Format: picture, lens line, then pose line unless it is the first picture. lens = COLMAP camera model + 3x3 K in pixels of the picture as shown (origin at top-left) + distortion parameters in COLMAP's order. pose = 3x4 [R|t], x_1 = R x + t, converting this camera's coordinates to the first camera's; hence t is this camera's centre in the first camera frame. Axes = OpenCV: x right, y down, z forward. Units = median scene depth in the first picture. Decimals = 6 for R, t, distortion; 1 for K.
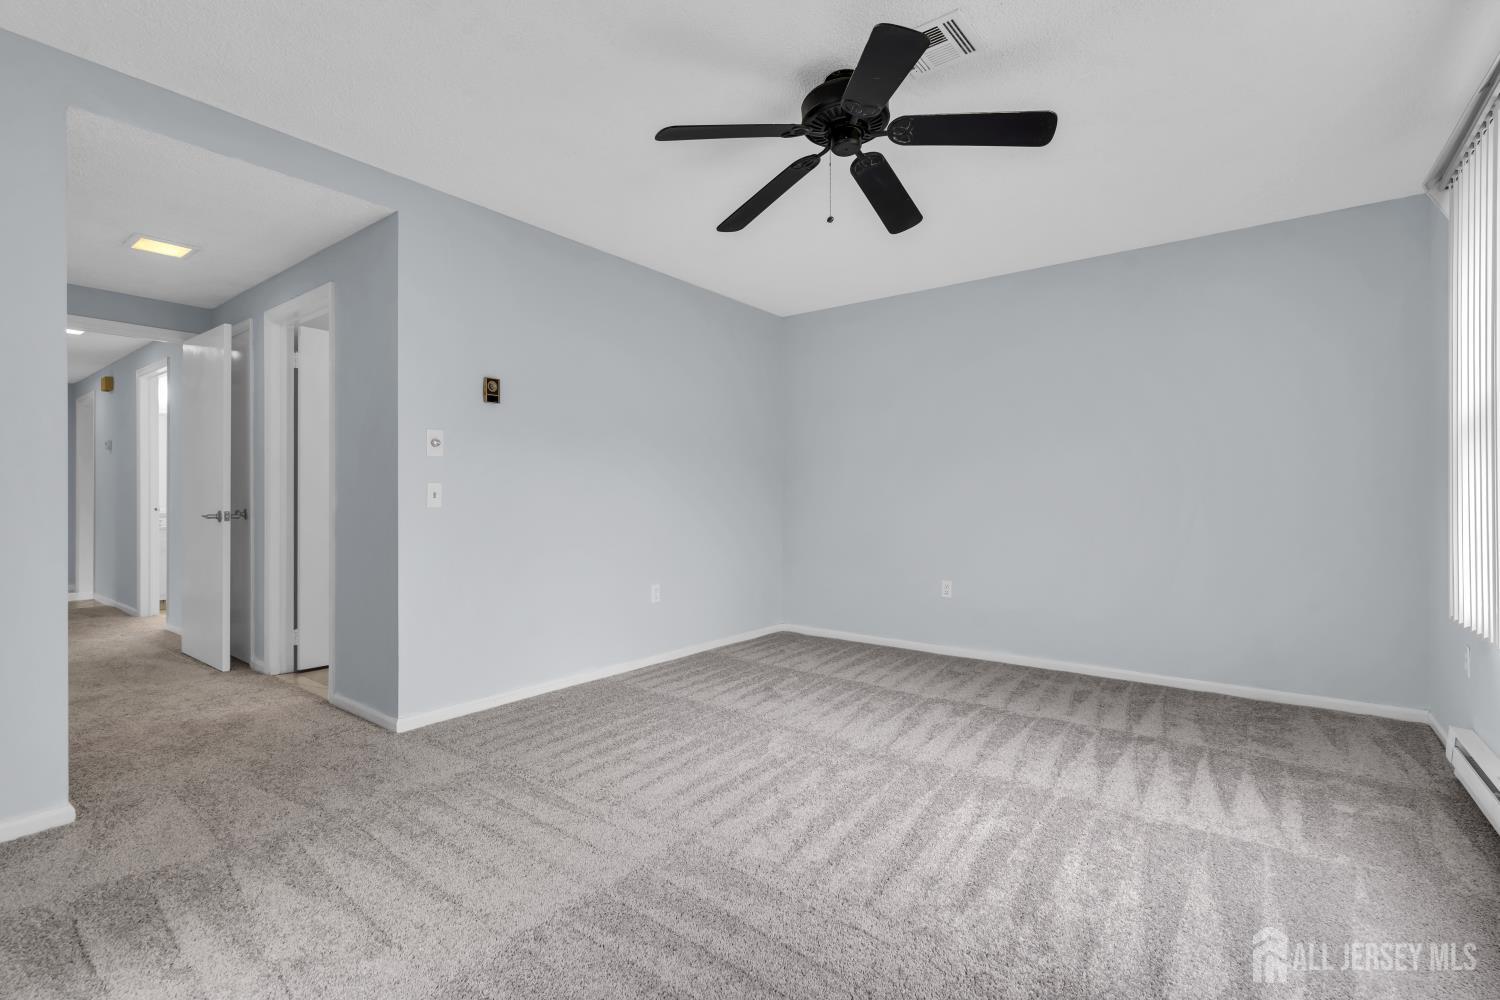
lens RADIAL K [[678.8, 0, 753.0], [0, 678.8, 503.1], [0, 0, 1]] dist [-0.001041, 0.002443]
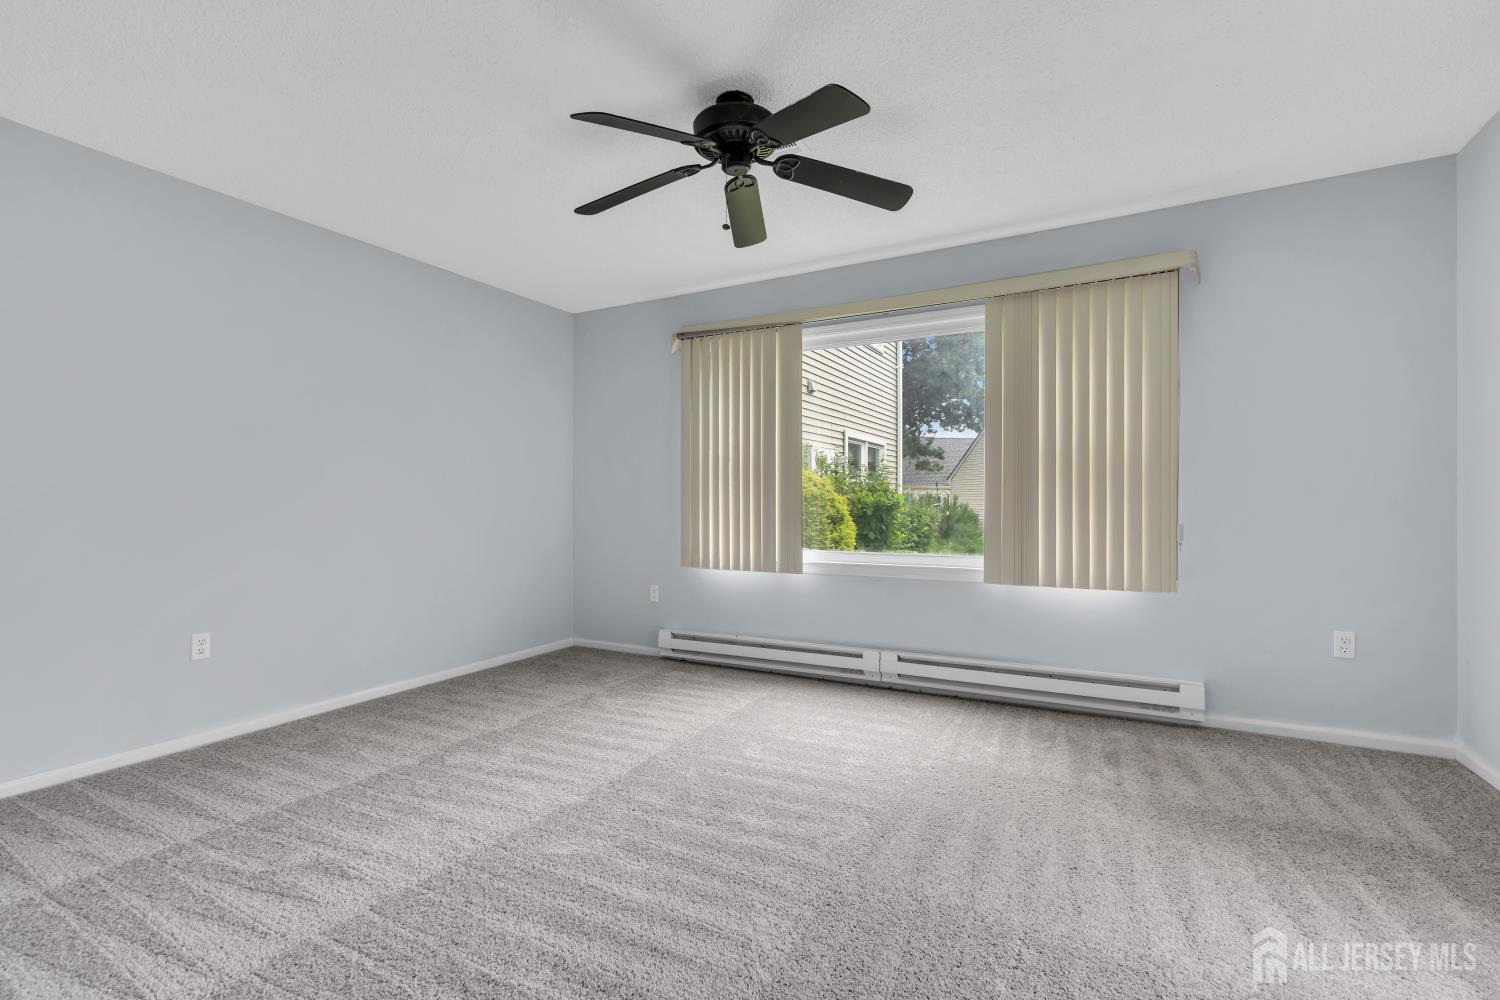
lens RADIAL K [[678.8, 0, 749.7], [0, 678.8, 502.9], [0, 0, 1]] dist [-0.001041, 0.002443]
pose [[-0.158738, 0.002951, 0.987316, -0.619677], [0.014284, 0.999898, -0.000692, -0.005857], [-0.987217, 0.013993, -0.158763, 0.801327]]
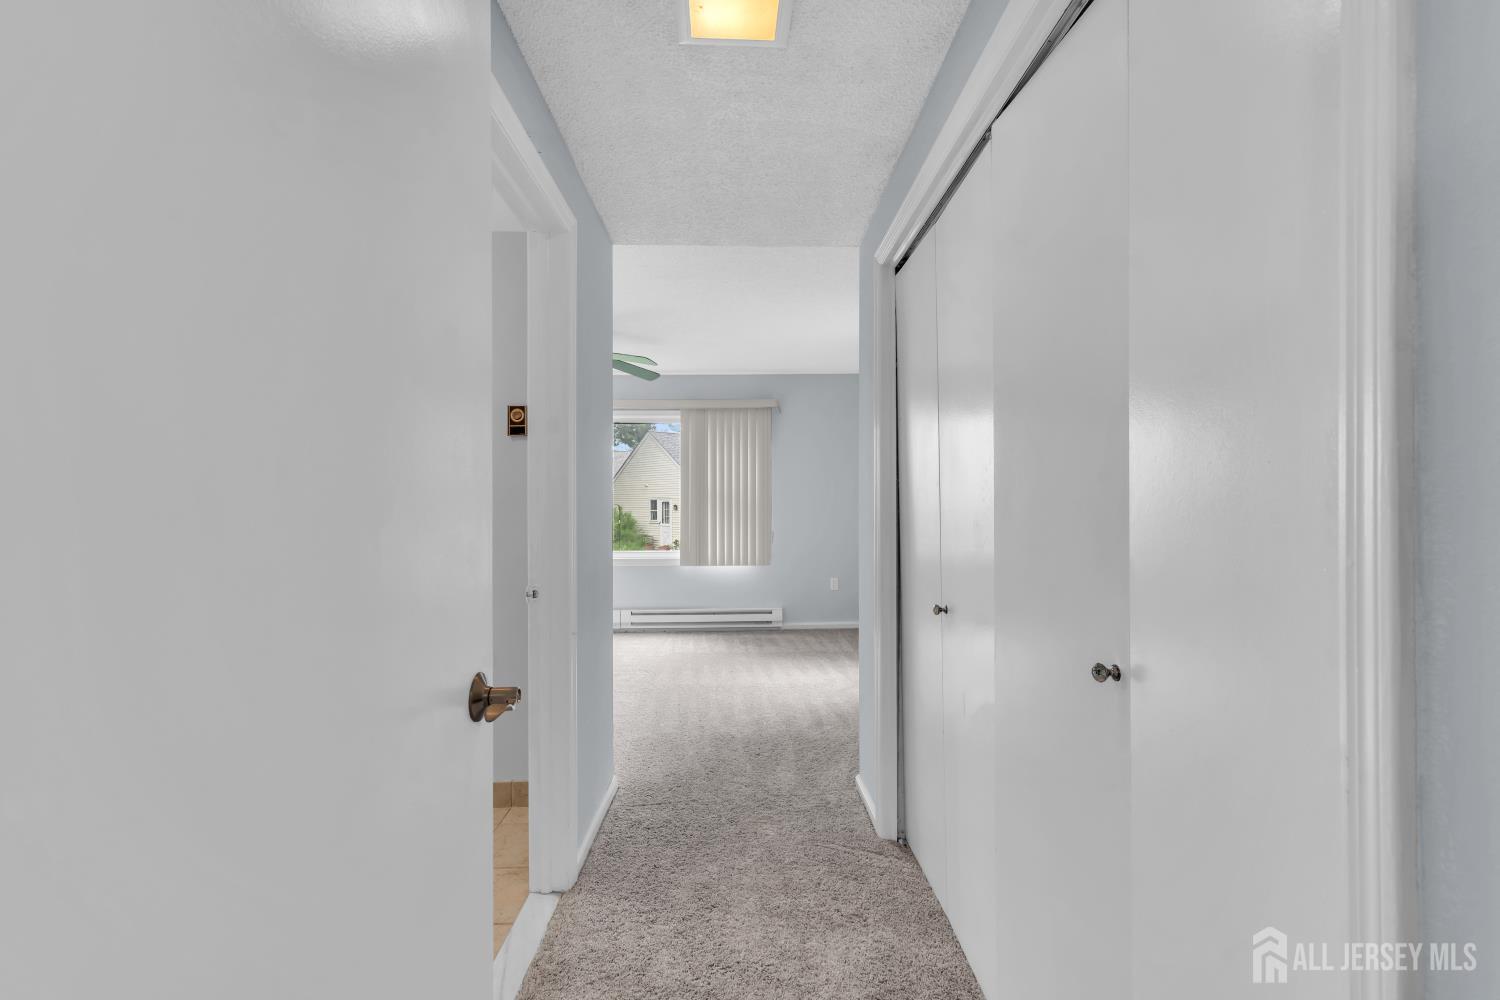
lens RADIAL K [[678.8, 0, 751.4], [0, 678.8, 503.7], [0, 0, 1]] dist [-0.001041, 0.002443]
pose [[-0.623155, 0.008732, 0.782049, -1.265492], [0.014368, 0.999897, 0.000285, -0.049191], [-0.781966, 0.011414, -0.623217, 1.316887]]
